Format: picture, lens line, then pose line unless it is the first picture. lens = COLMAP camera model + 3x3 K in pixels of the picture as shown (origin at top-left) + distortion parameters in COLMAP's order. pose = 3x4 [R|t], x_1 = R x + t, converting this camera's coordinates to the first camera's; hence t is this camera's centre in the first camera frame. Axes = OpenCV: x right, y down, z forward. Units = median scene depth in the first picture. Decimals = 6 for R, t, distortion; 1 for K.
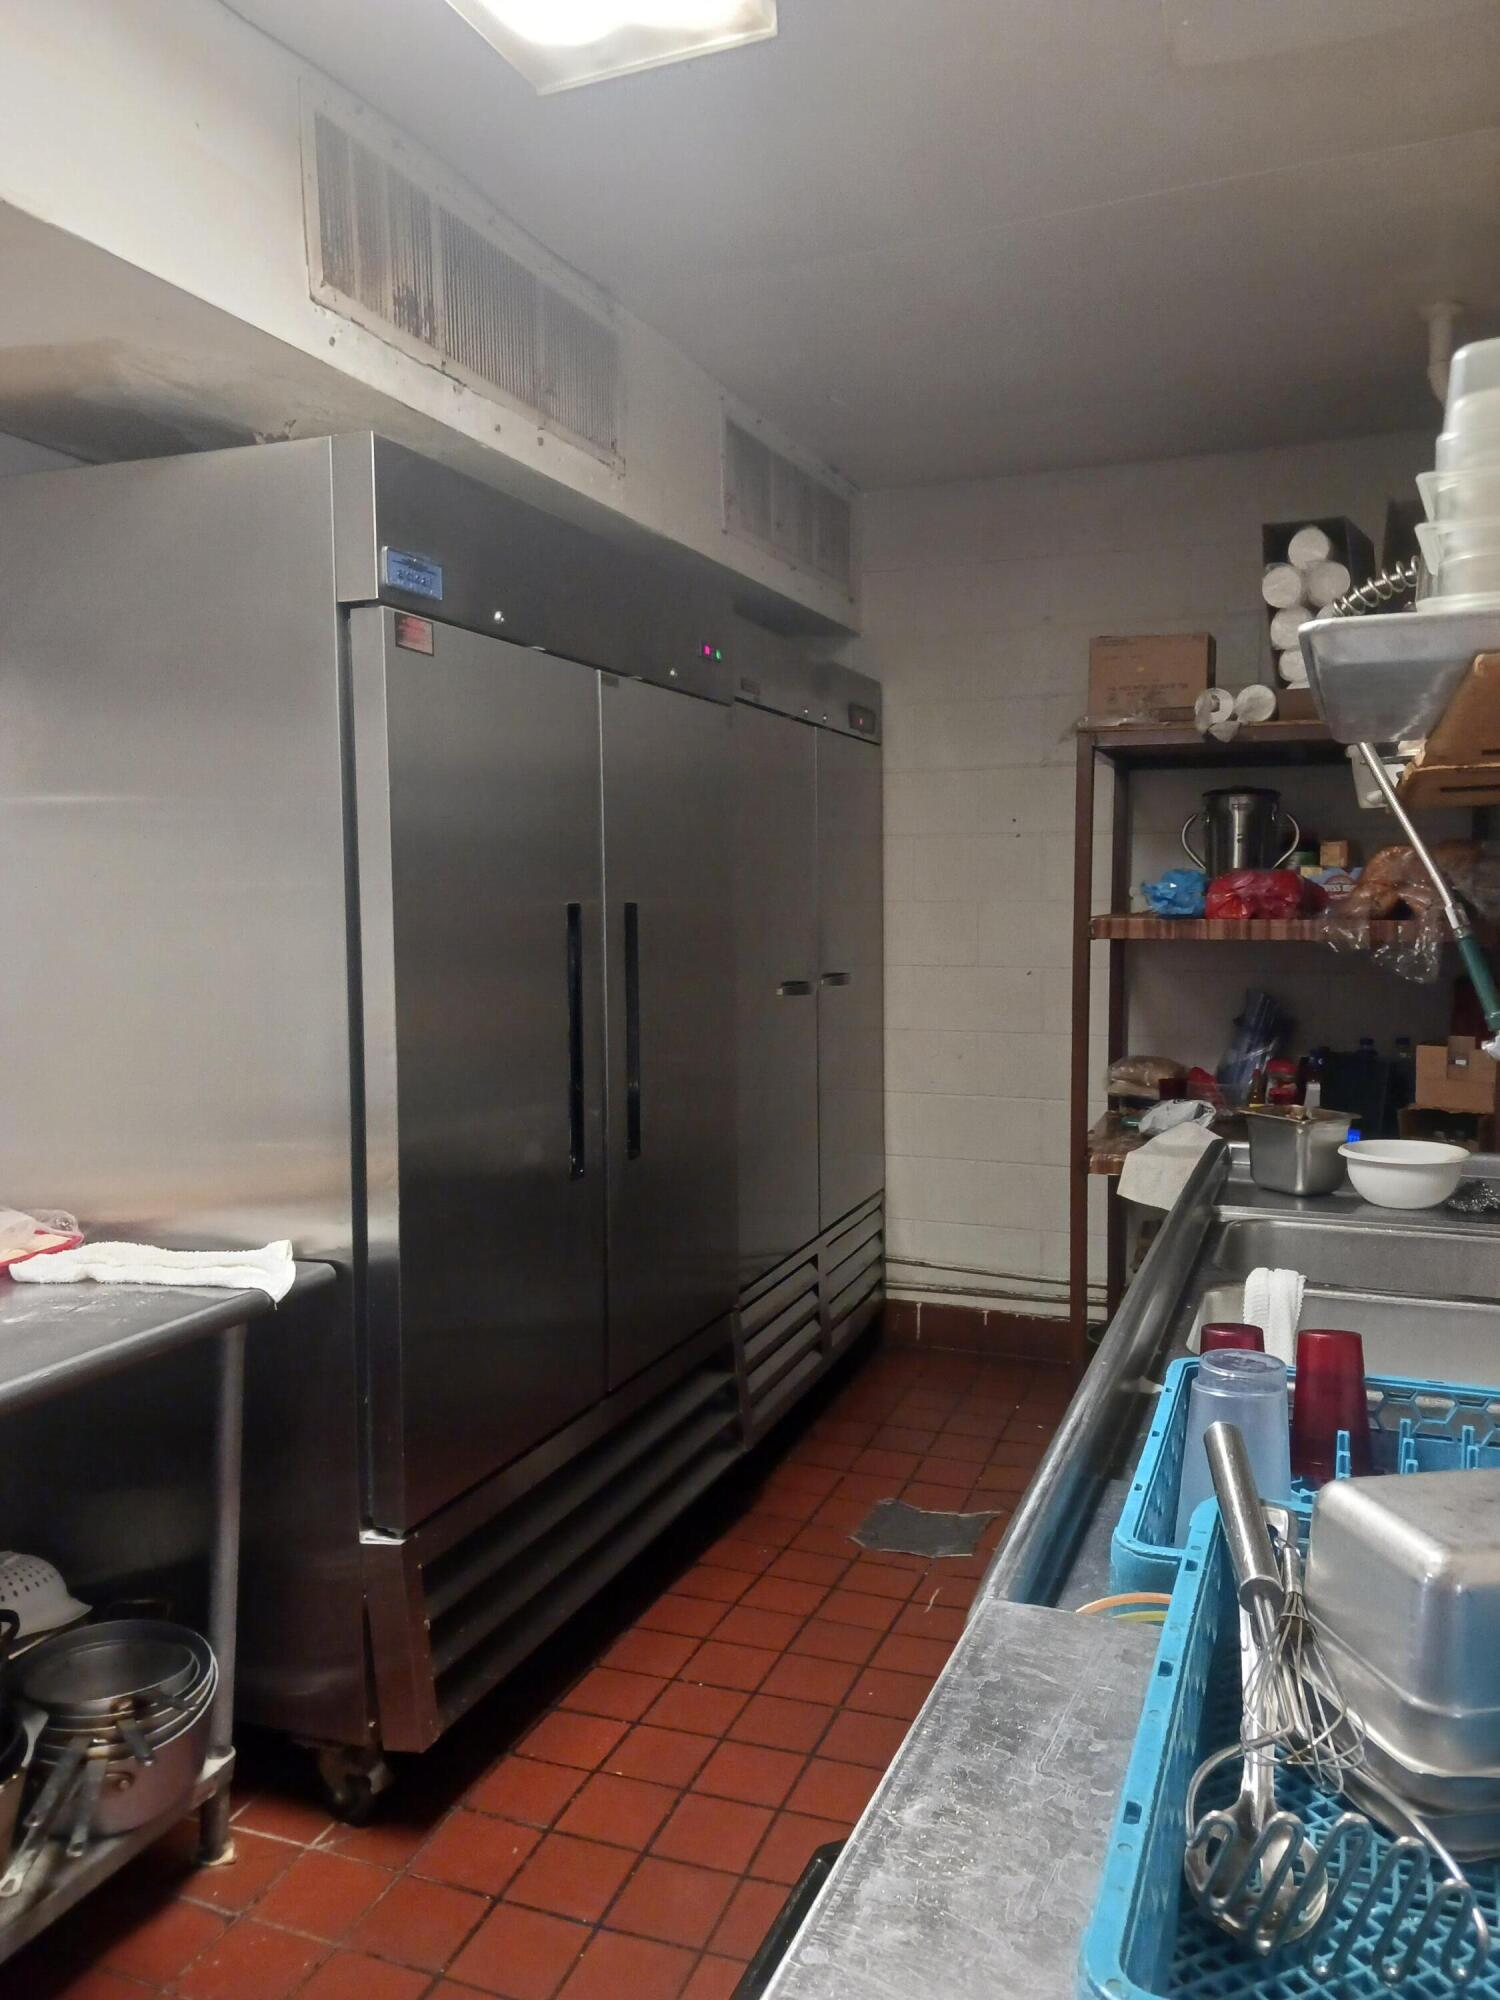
lens RADIAL K [[1551.3, 0, 750.0], [0, 1551.3, 1000.0], [0, 0, 1]] dist [0.119583, -0.255393]
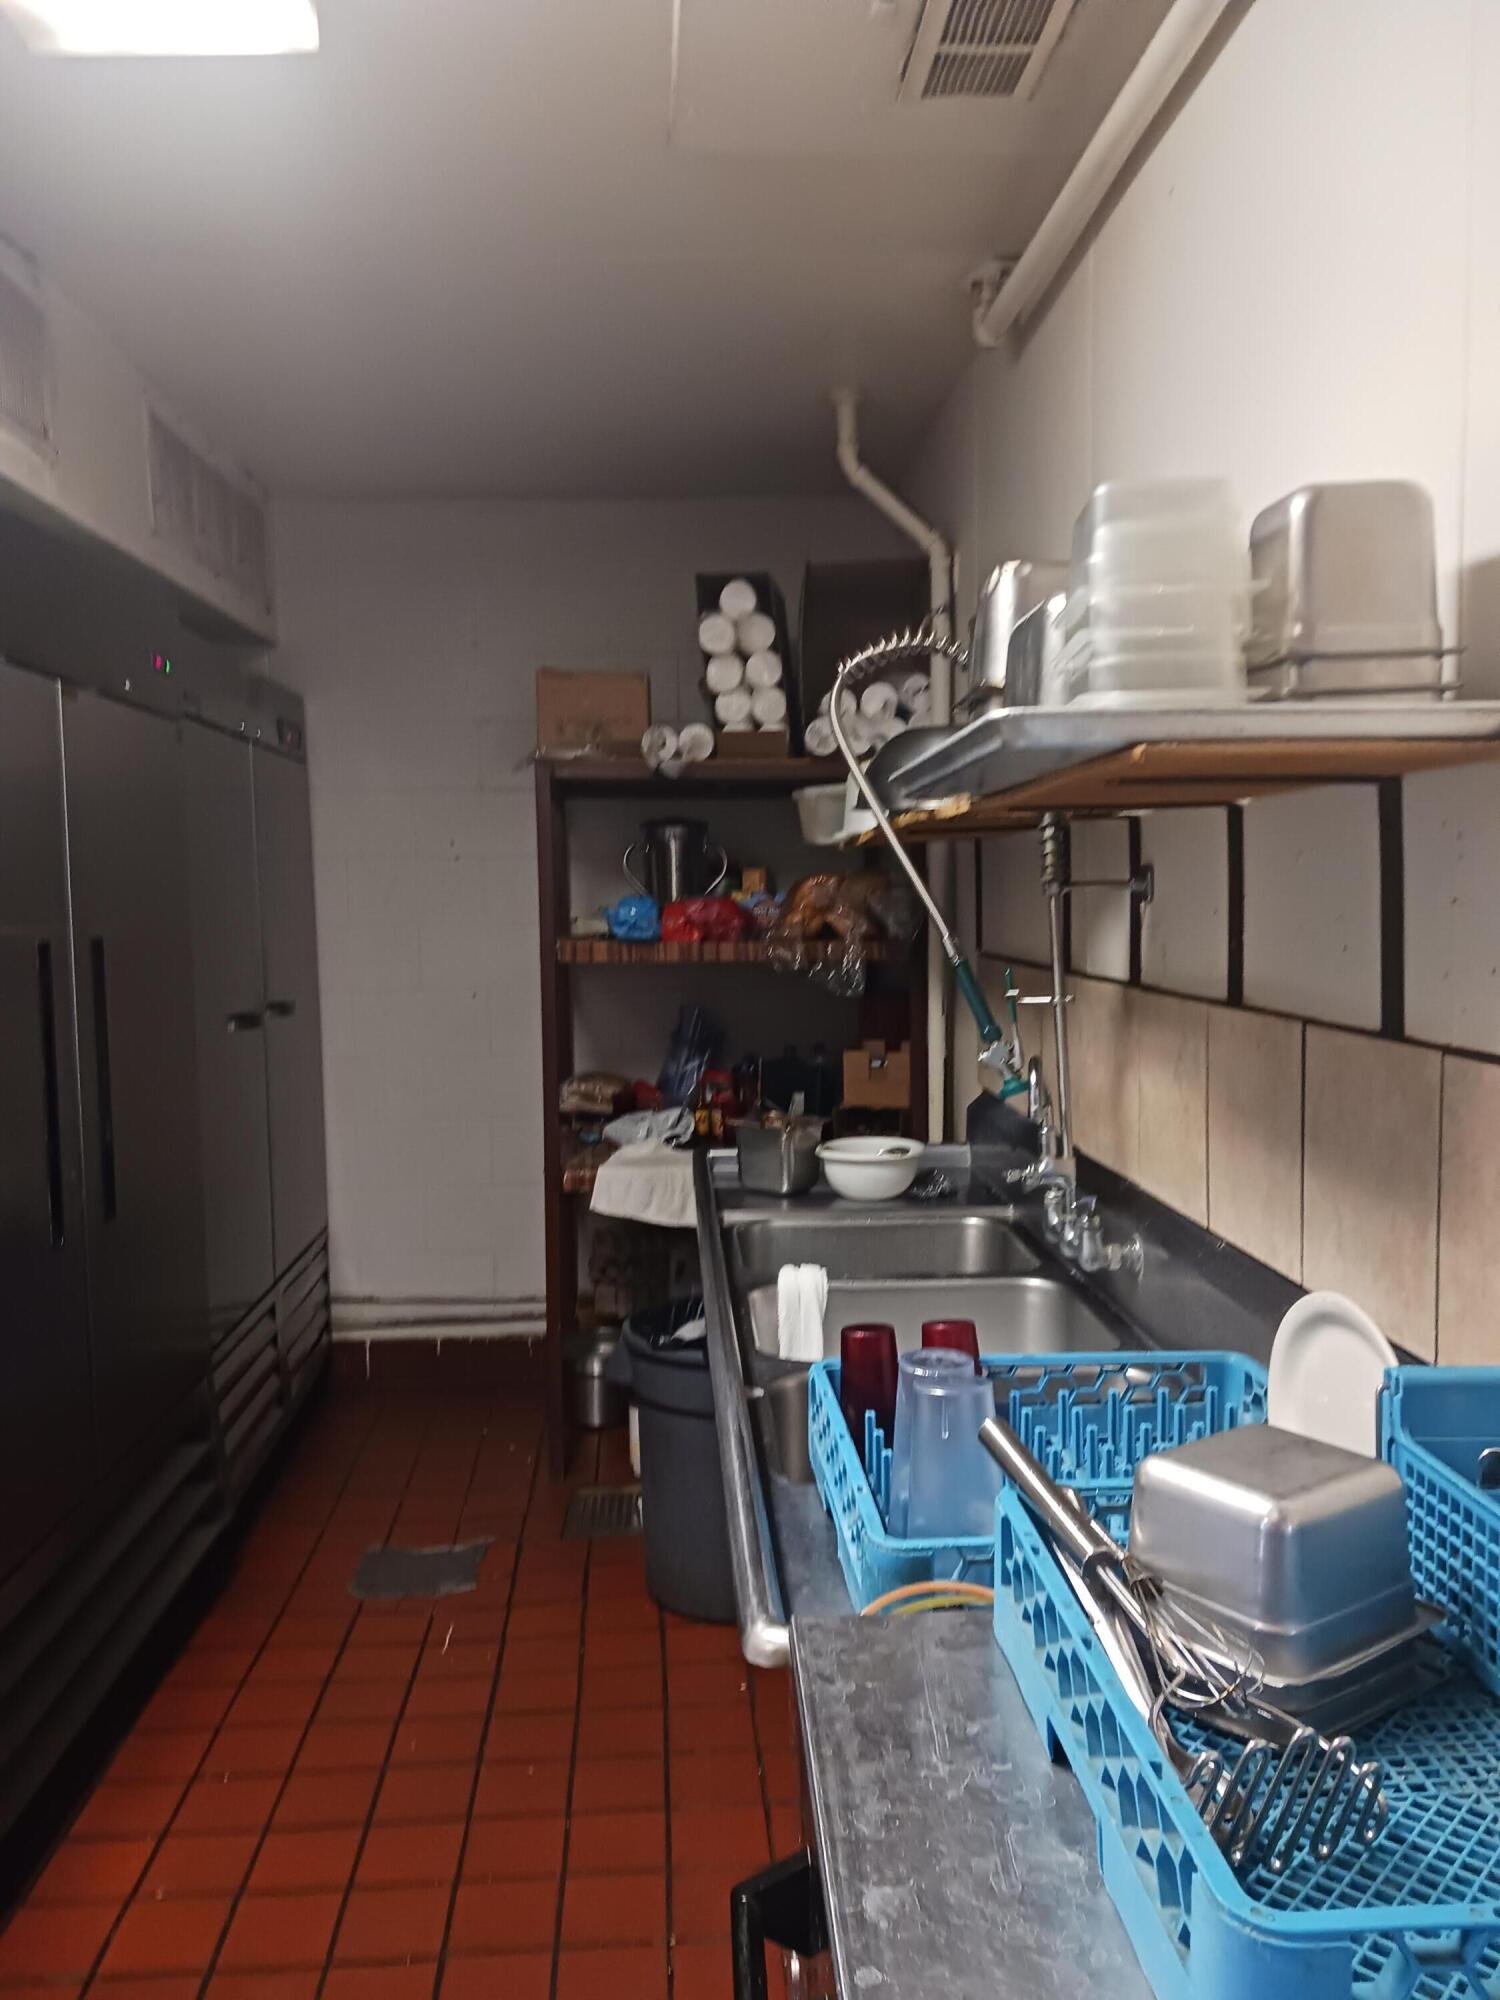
lens RADIAL K [[1555.0, 0, 750.0], [0, 1555.0, 1000.0], [0, 0, 1]] dist [0.110773, -0.299430]
pose [[0.903188, -0.035365, 0.427786, -0.110986], [0.037305, 0.999297, 0.003850, -0.014537], [-0.427621, 0.012481, 0.903872, 0.017311]]
